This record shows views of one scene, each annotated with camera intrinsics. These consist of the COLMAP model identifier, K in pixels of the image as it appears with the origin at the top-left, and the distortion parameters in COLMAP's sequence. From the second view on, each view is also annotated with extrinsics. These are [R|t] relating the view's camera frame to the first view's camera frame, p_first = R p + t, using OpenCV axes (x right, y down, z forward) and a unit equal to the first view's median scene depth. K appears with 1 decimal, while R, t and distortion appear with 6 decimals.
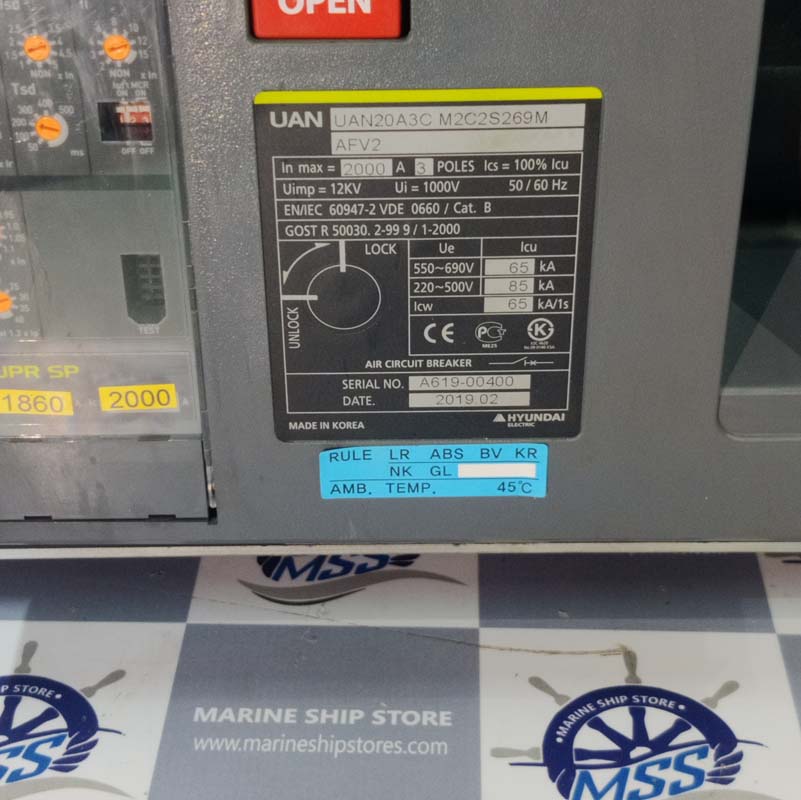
lens RADIAL K [[803.3, 0, 400.5], [0, 803.3, 400.0], [0, 0, 1]] dist [0.104363, -0.203576]
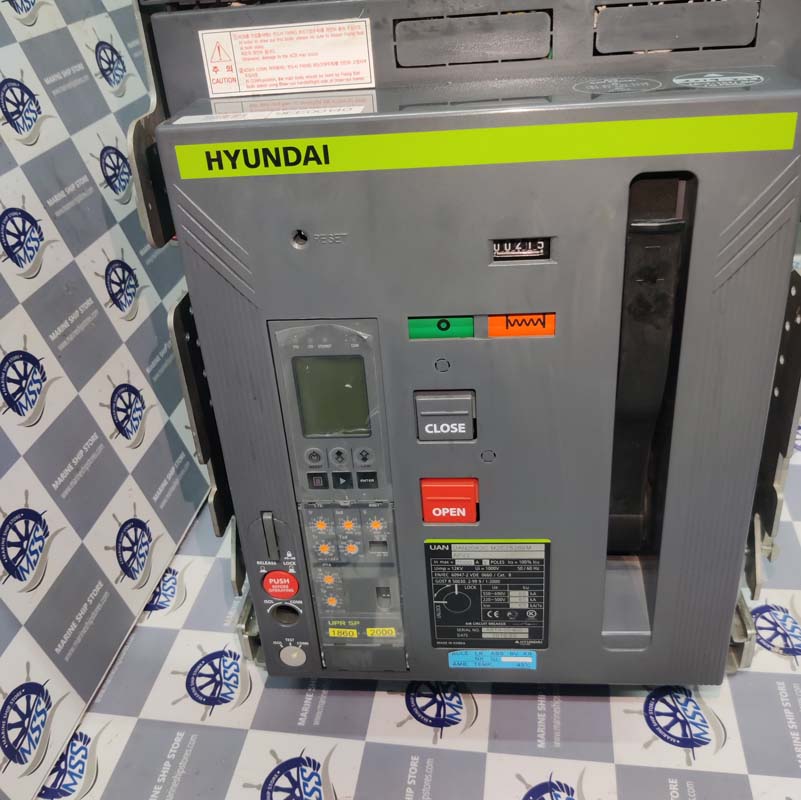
lens RADIAL K [[803.3, 0, 400.5], [0, 803.3, 400.0], [0, 0, 1]] dist [0.104363, -0.203576]
pose [[0.994018, -0.011870, -0.108570, 0.043417], [0.026059, 0.991143, 0.130217, -1.155509], [0.106063, -0.132267, 0.985523, -1.595885]]
